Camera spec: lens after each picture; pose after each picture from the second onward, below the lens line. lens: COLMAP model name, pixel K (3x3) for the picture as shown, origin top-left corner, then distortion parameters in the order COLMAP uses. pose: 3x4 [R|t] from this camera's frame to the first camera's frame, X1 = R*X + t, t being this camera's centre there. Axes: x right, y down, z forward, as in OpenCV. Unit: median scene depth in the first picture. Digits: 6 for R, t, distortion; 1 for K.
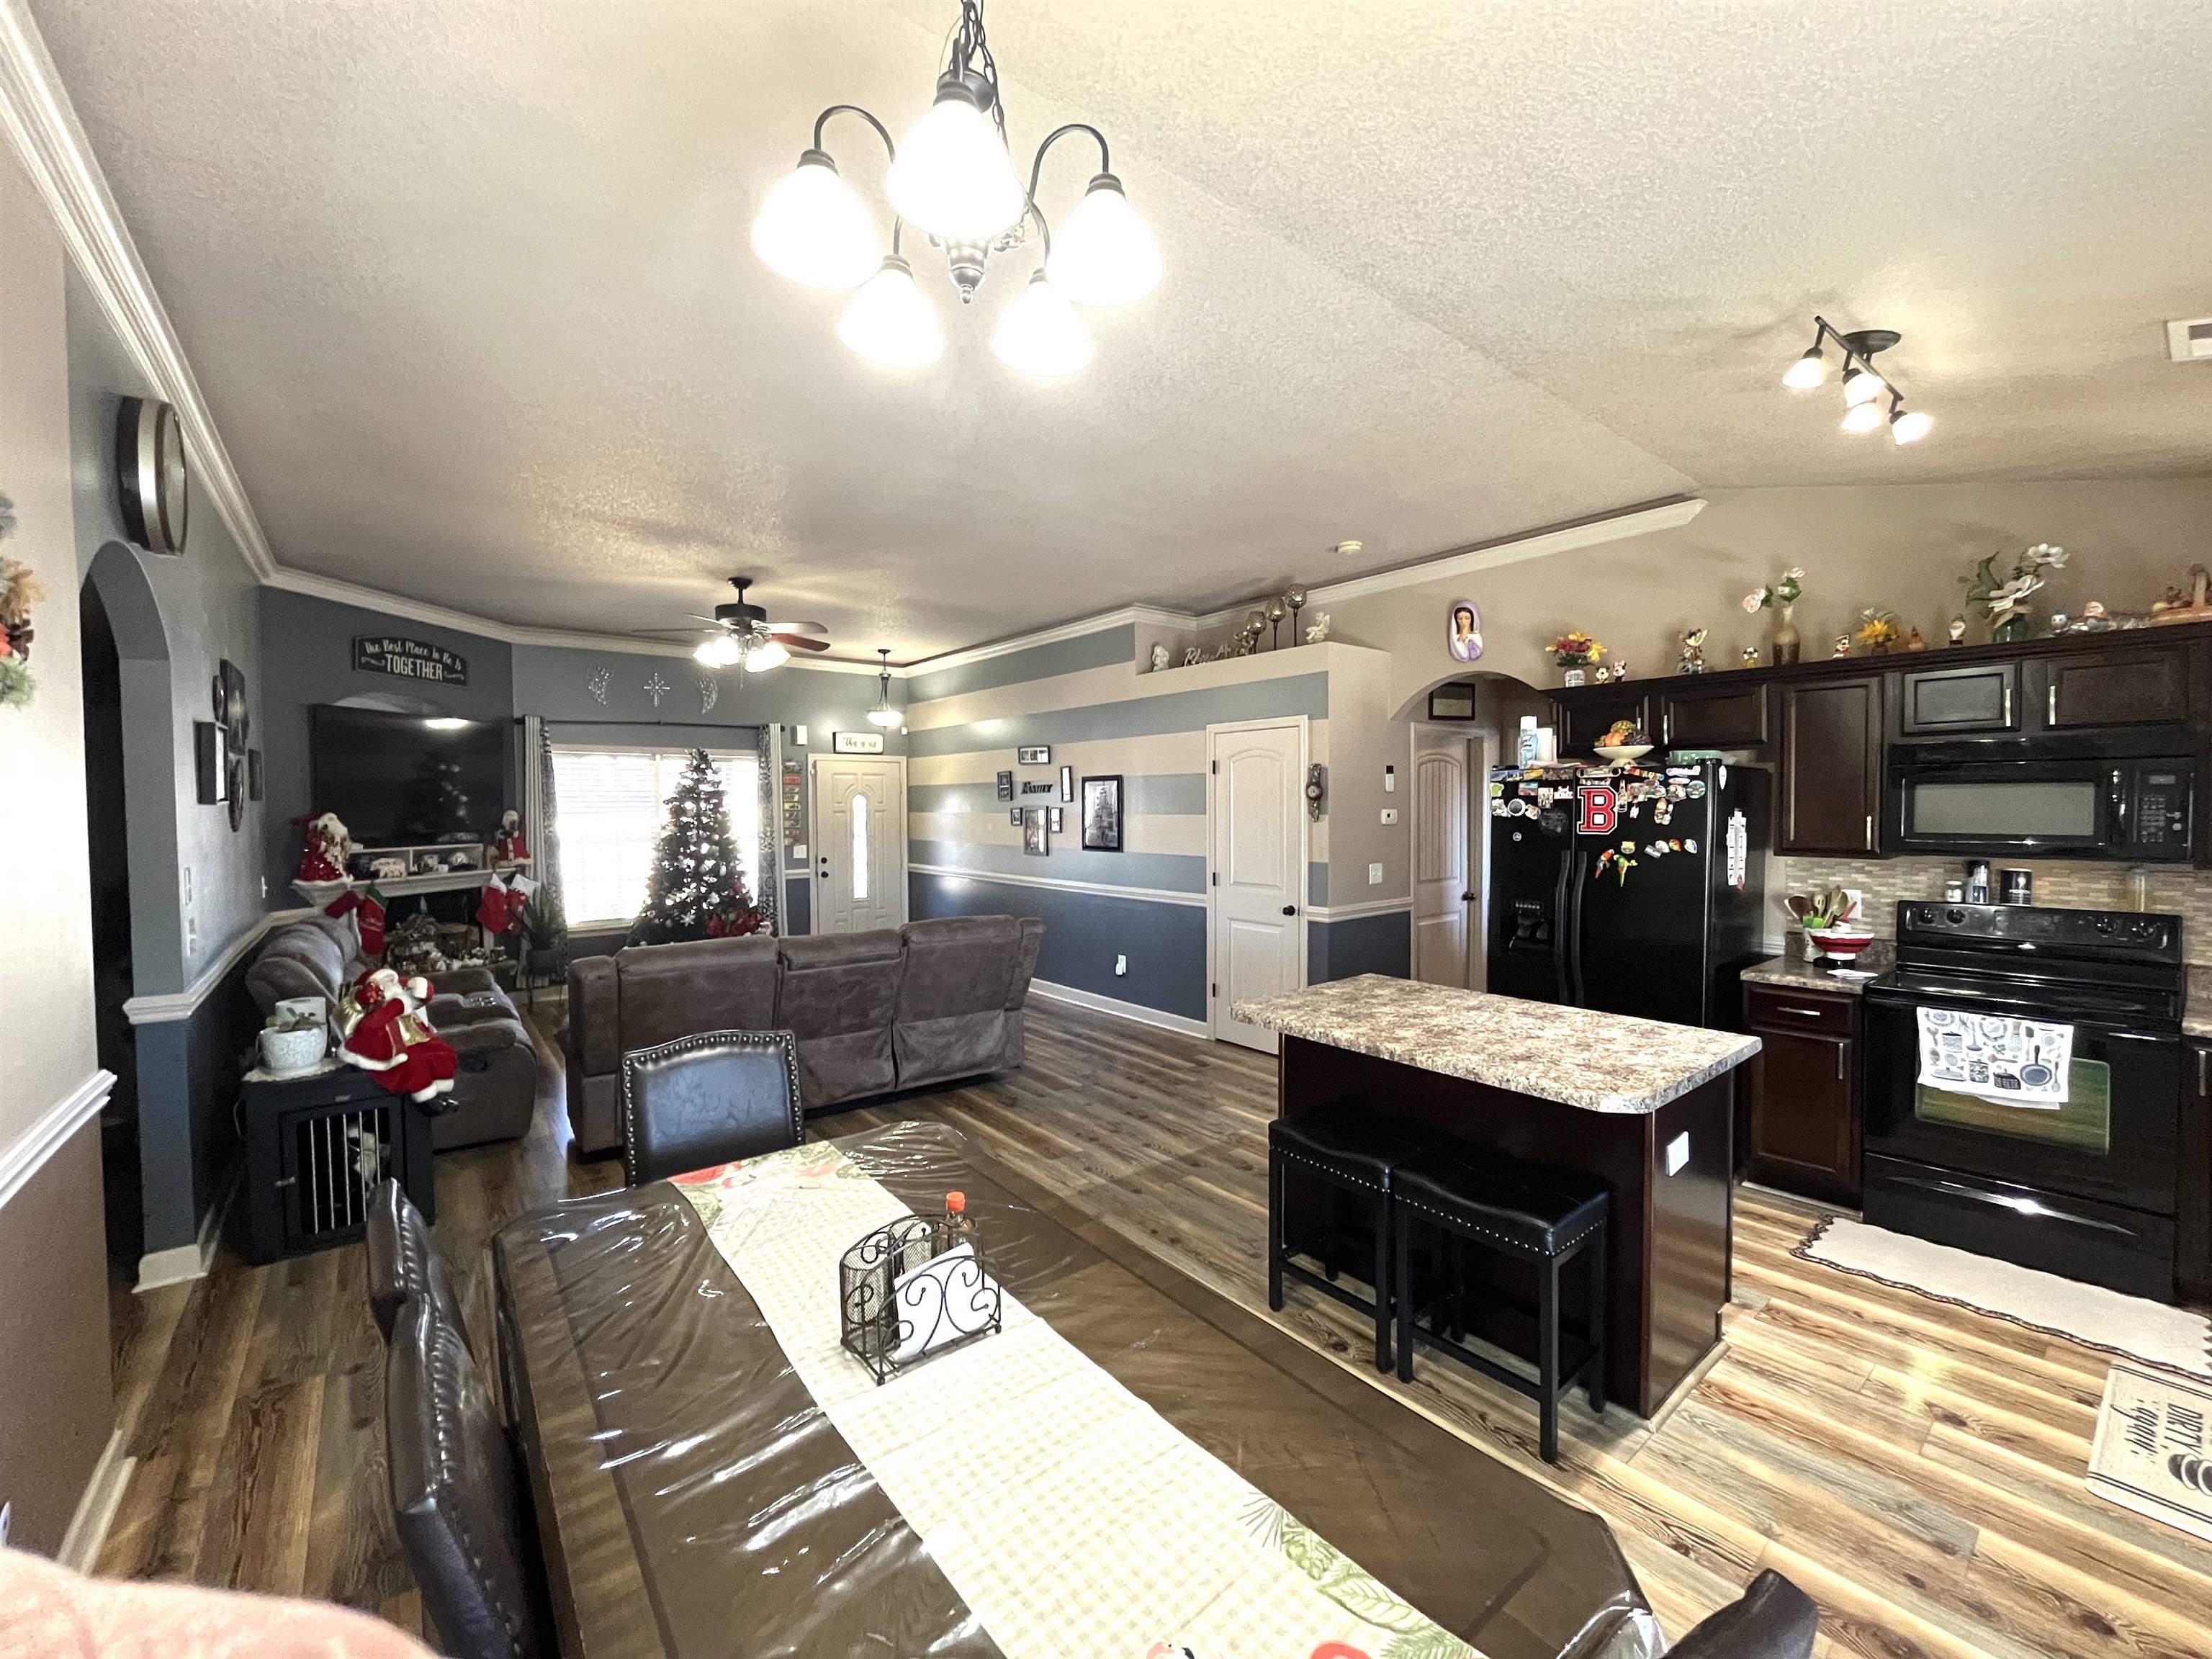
lens RADIAL K [[898.3, 0, 1105.1], [0, 898.3, 833.6], [0, 0, 1]] dist [-0.003446, -0.000002]
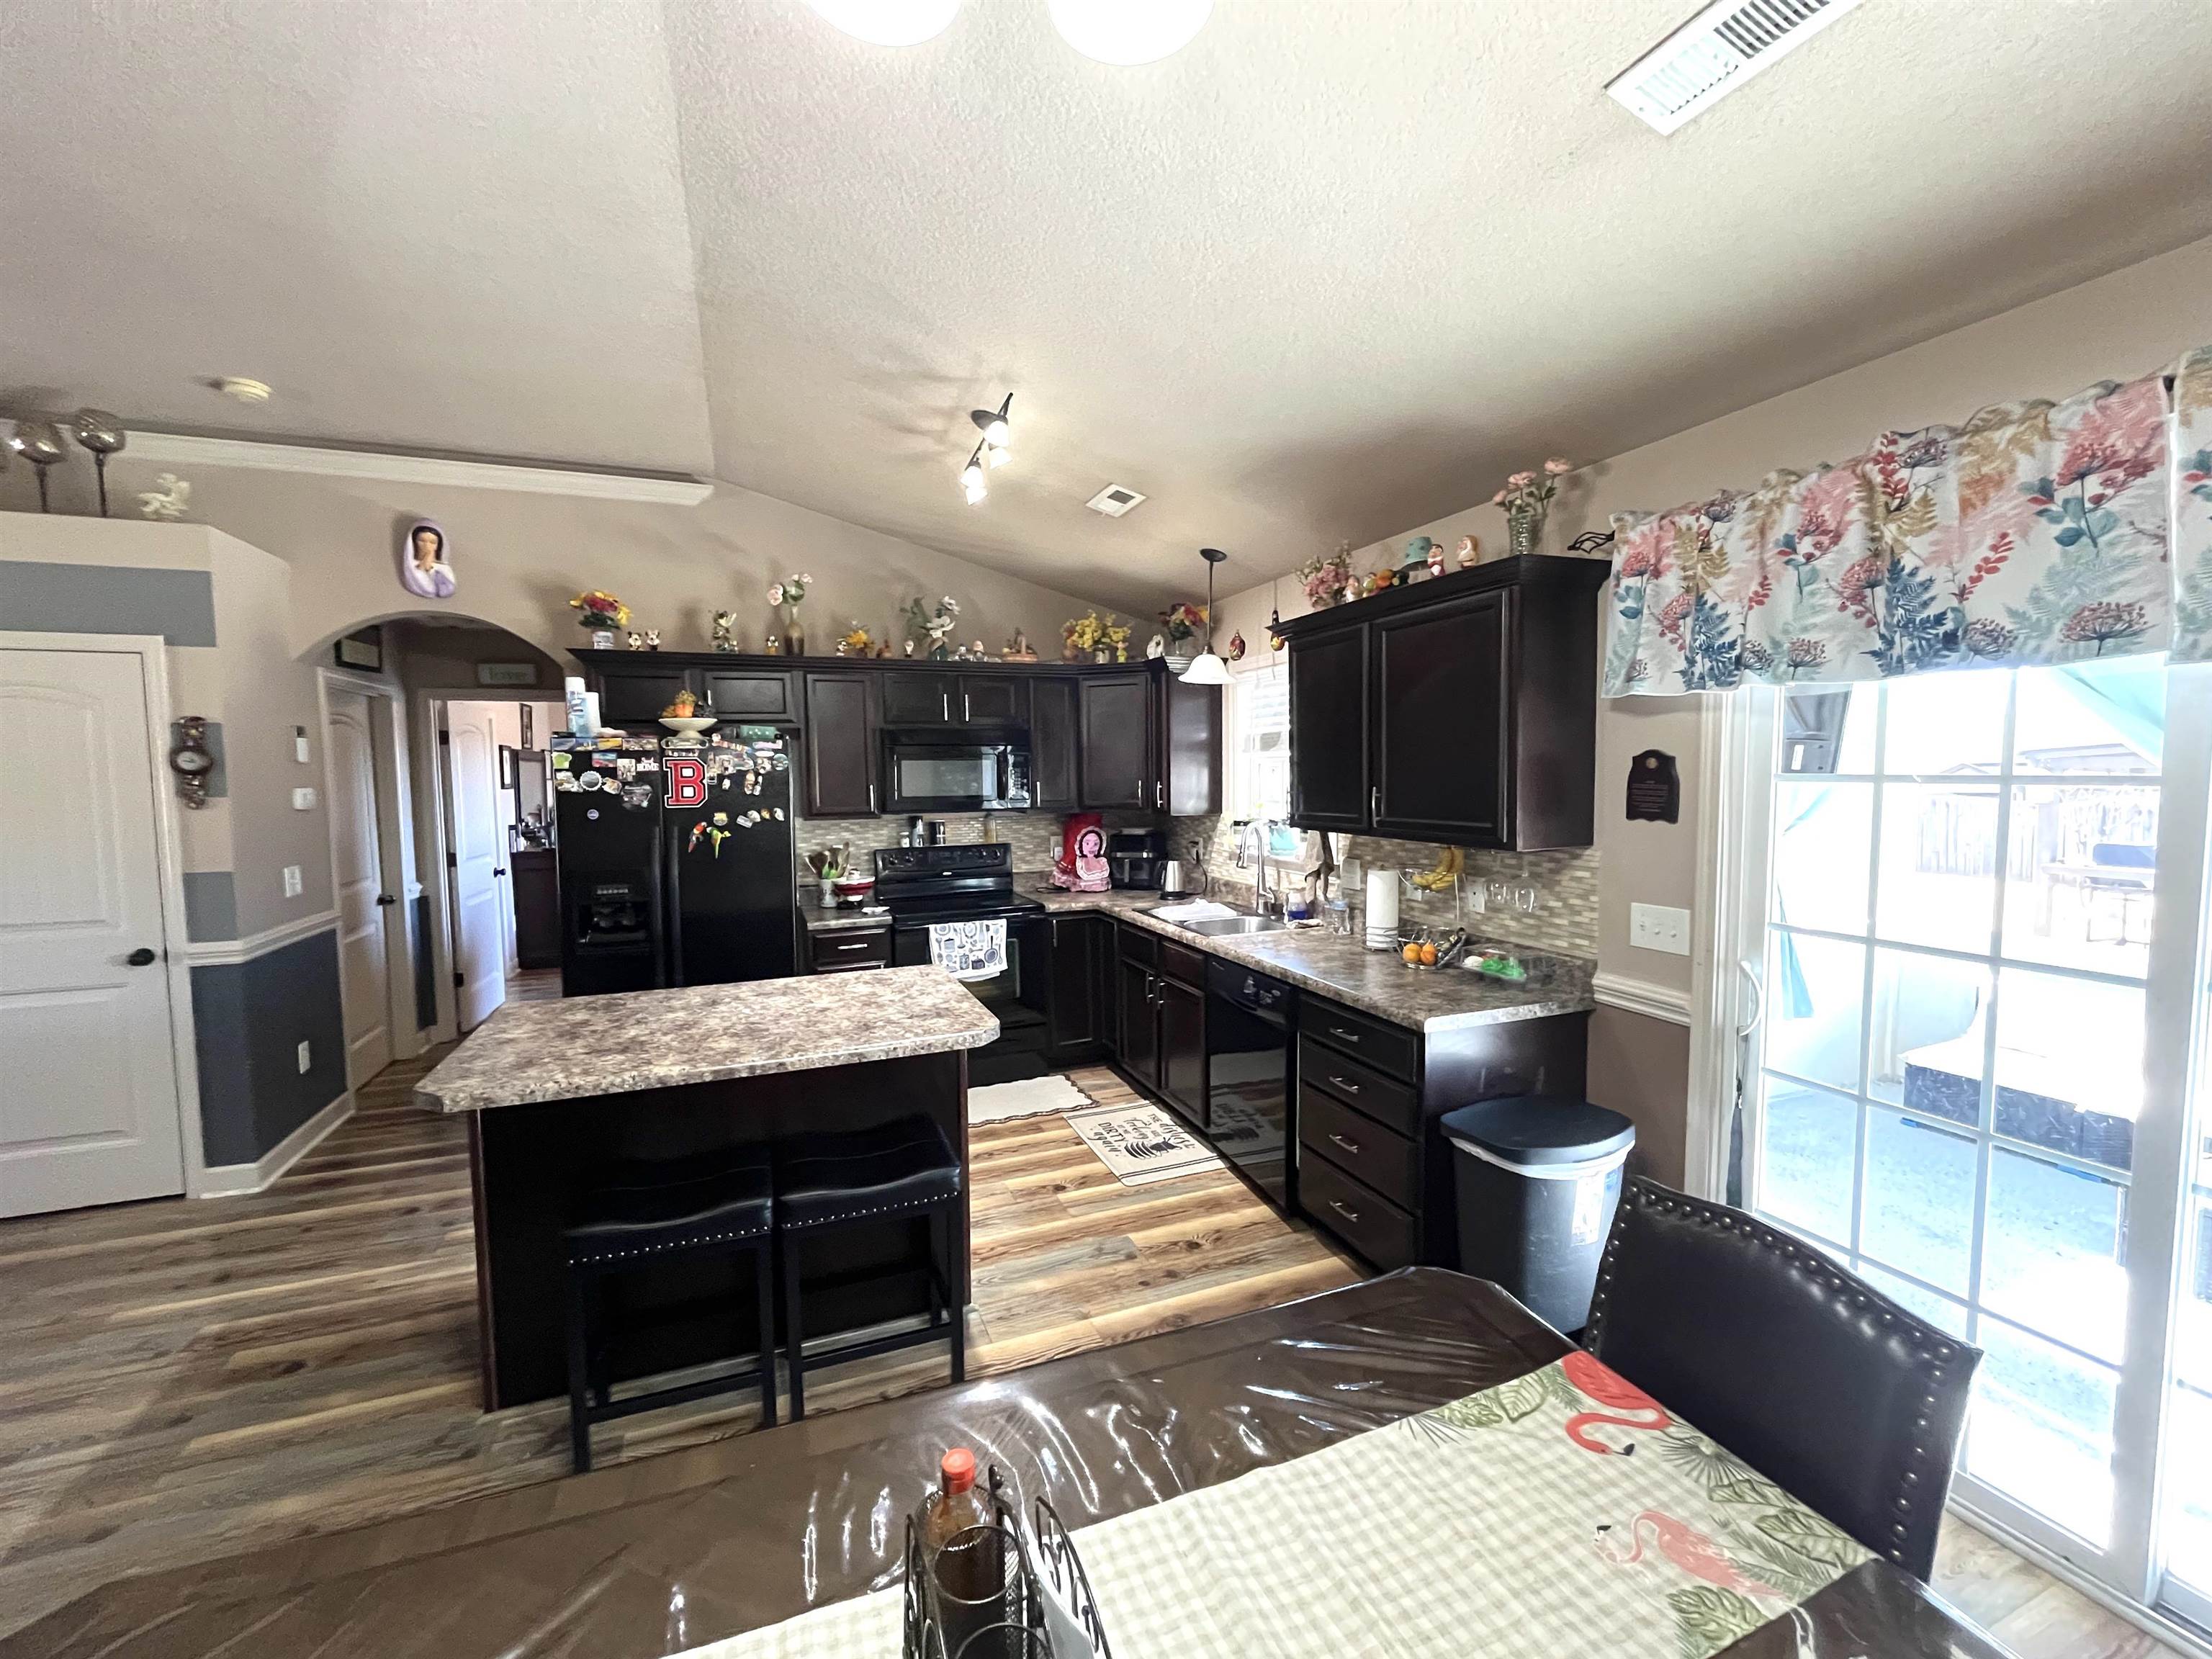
lens RADIAL K [[898.3, 0, 1104.6], [0, 898.3, 832.1], [0, 0, 1]] dist [-0.003446, -0.000002]
pose [[0.295777, -0.060392, 0.953346, -0.185913], [0.041170, 0.997878, 0.050440, -0.002398], [-0.954369, 0.024330, 0.297636, 0.212648]]
